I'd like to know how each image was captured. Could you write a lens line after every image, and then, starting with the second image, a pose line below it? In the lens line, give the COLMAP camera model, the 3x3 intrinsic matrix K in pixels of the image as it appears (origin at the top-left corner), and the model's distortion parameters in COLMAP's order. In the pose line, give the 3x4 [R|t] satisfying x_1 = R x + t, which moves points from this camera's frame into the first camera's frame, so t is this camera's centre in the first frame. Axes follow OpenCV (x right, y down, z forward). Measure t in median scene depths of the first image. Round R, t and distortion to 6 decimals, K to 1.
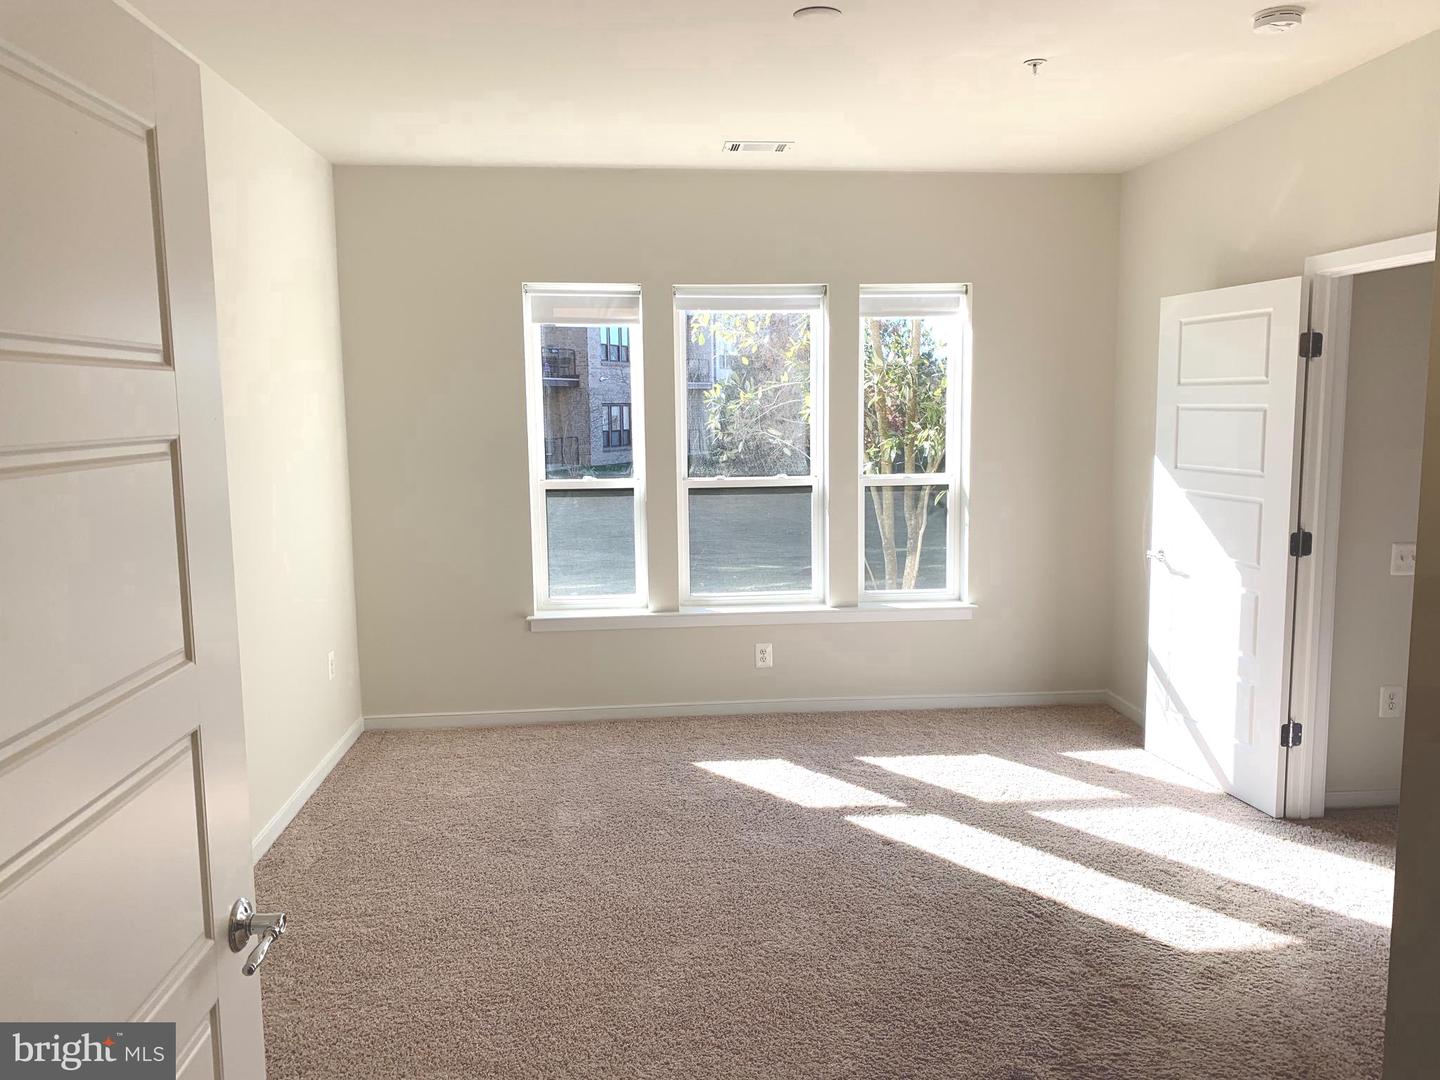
lens RADIAL K [[1100.9, 0, 718.9], [0, 1100.9, 544.5], [0, 0, 1]] dist [0.033007, -0.042655]
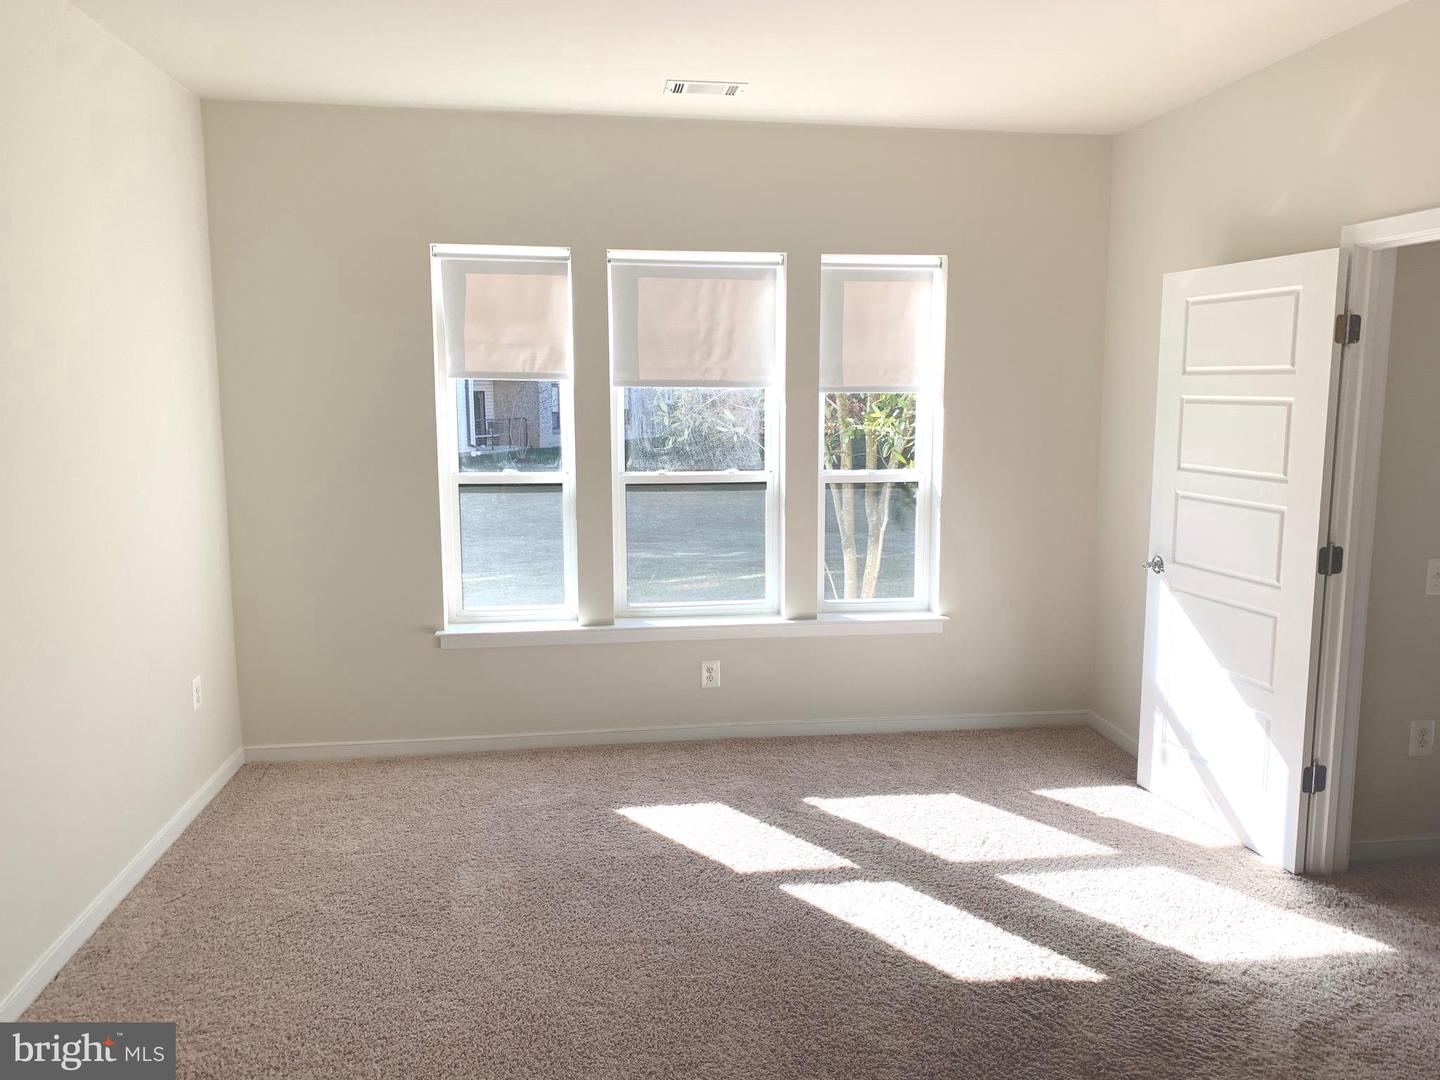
lens RADIAL K [[1100.9, 0, 729.7], [0, 1100.9, 538.3], [0, 0, 1]] dist [0.033007, -0.042655]
pose [[0.998637, 0.005406, 0.051906, 0.012025], [-0.005934, 0.999932, 0.010013, -0.020220], [-0.051848, -0.010307, 0.998602, 0.141386]]
